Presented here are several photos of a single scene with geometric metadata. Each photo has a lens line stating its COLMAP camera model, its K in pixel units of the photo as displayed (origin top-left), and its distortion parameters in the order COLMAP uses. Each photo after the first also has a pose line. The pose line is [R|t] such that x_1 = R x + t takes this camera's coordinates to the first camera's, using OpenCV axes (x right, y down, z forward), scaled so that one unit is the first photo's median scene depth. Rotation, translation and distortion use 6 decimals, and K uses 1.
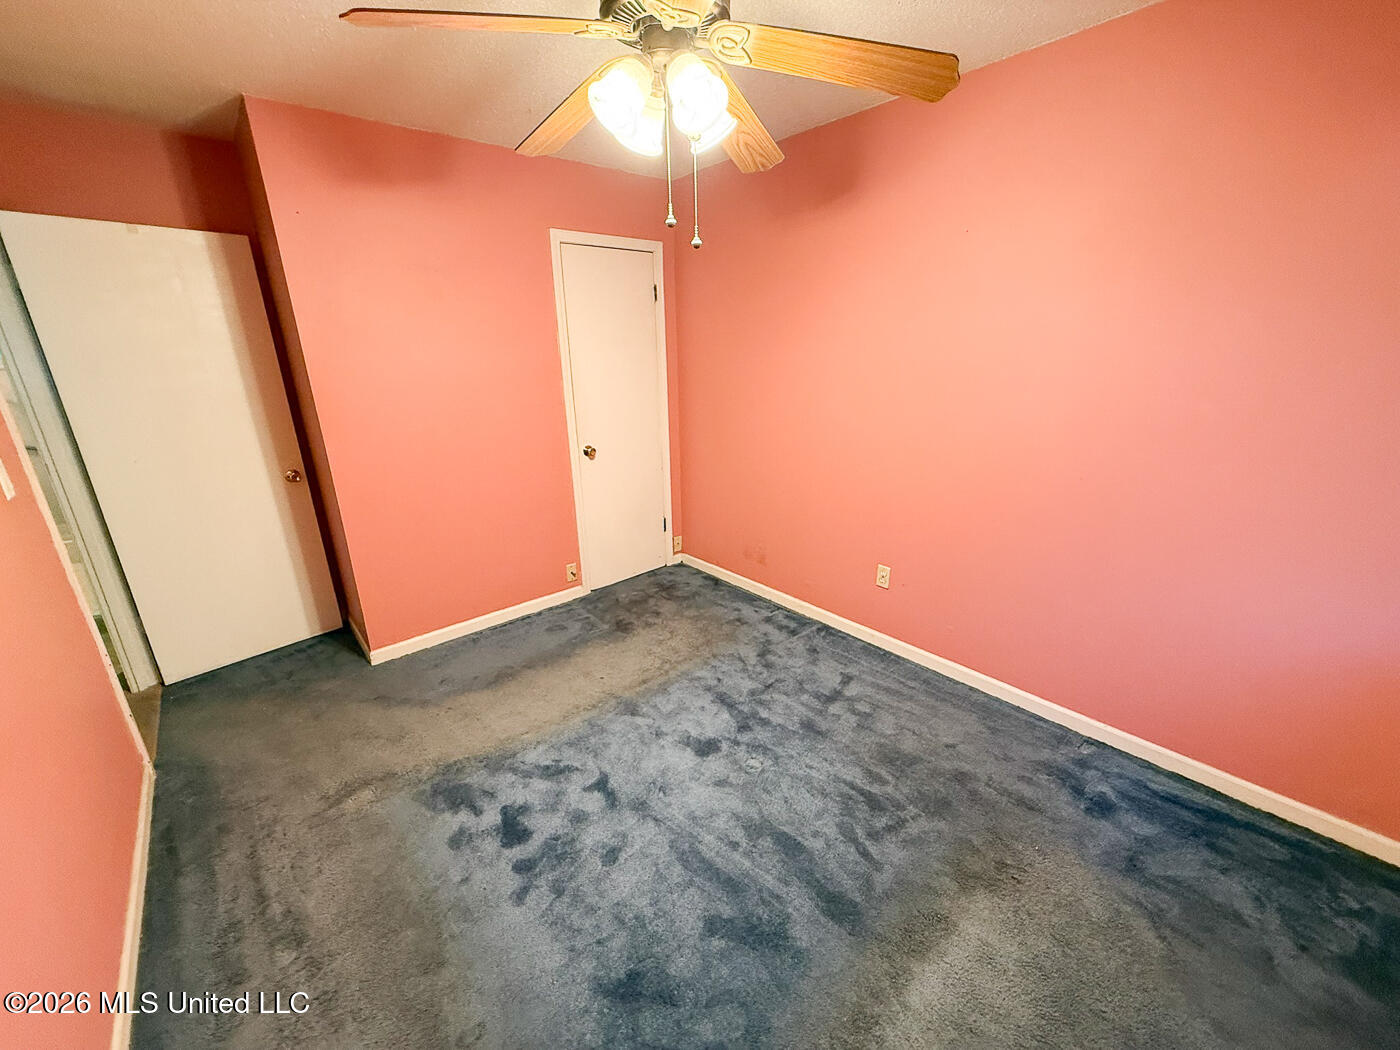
lens RADIAL K [[560.9, 0, 703.5], [0, 560.9, 525.3], [0, 0, 1]] dist [0.002069, -0.000536]
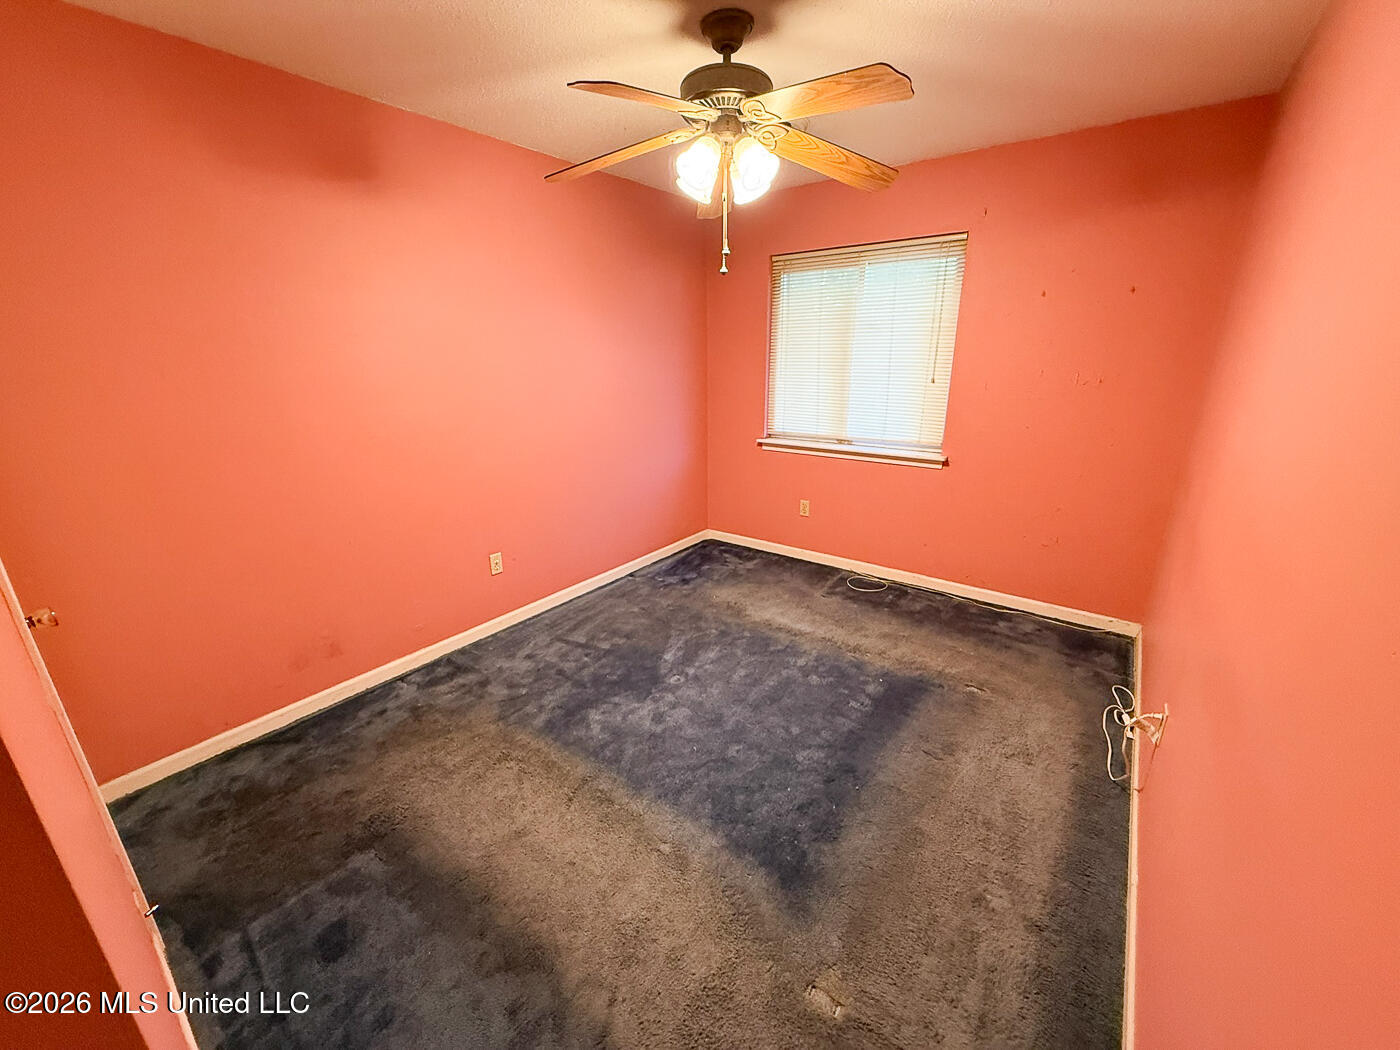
lens RADIAL K [[560.9, 0, 702.6], [0, 560.9, 528.8], [0, 0, 1]] dist [0.002069, -0.000536]
pose [[-0.210530, -0.275081, 0.938087, -0.726852], [0.316999, 0.888534, 0.331692, -0.192130], [-0.924764, 0.367204, -0.099863, 0.686058]]
